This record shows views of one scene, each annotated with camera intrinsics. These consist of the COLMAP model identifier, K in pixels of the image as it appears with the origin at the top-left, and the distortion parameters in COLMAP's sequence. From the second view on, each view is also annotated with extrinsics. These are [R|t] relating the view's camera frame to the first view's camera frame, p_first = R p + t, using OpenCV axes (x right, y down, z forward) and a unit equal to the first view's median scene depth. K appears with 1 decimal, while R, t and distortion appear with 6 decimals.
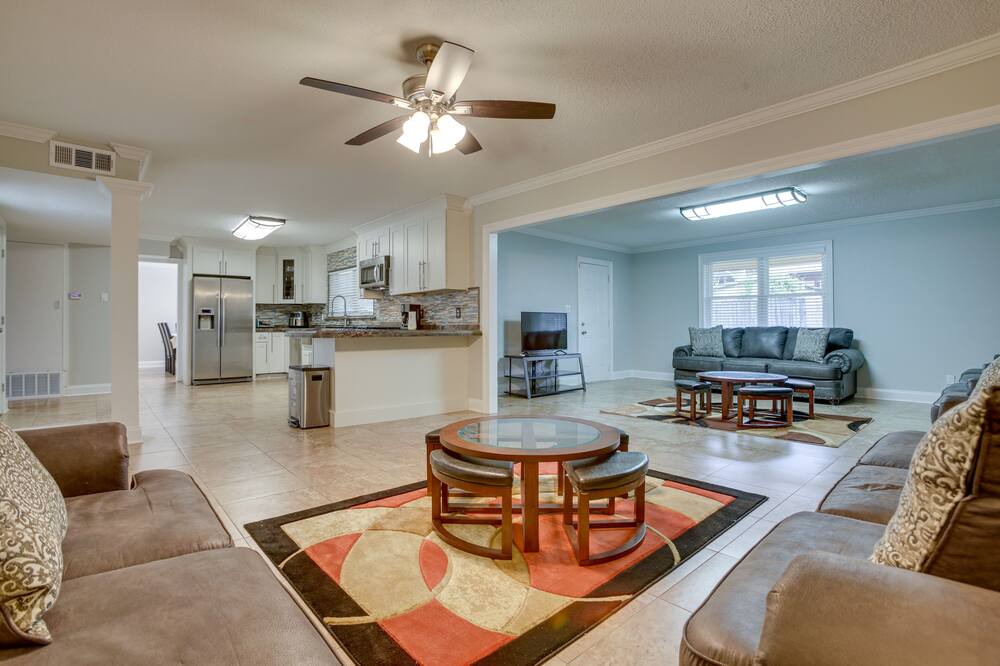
lens RADIAL K [[459.1, 0, 498.1], [0, 459.1, 333.2], [0, 0, 1]] dist [-0.029236, 0.007728]
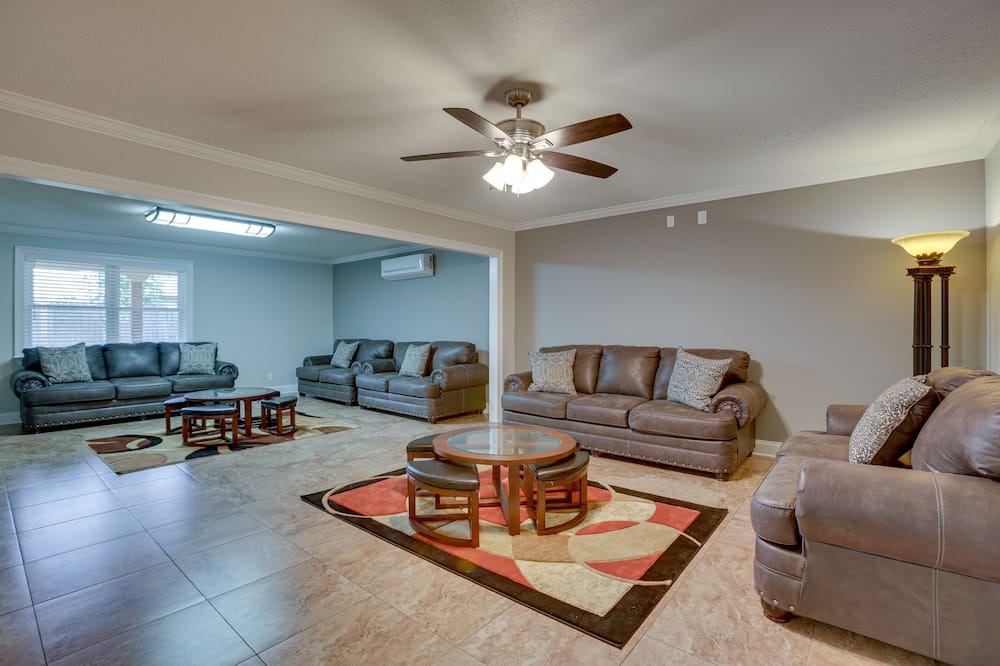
lens RADIAL K [[459.1, 0, 485.8], [0, 459.1, 329.3], [0, 0, 1]] dist [-0.029236, 0.007728]
pose [[-0.119011, 0.003001, 0.992888, -1.071075], [0.016469, 0.999864, -0.001048, -0.078743], [-0.992756, 0.016227, -0.119044, 1.095511]]
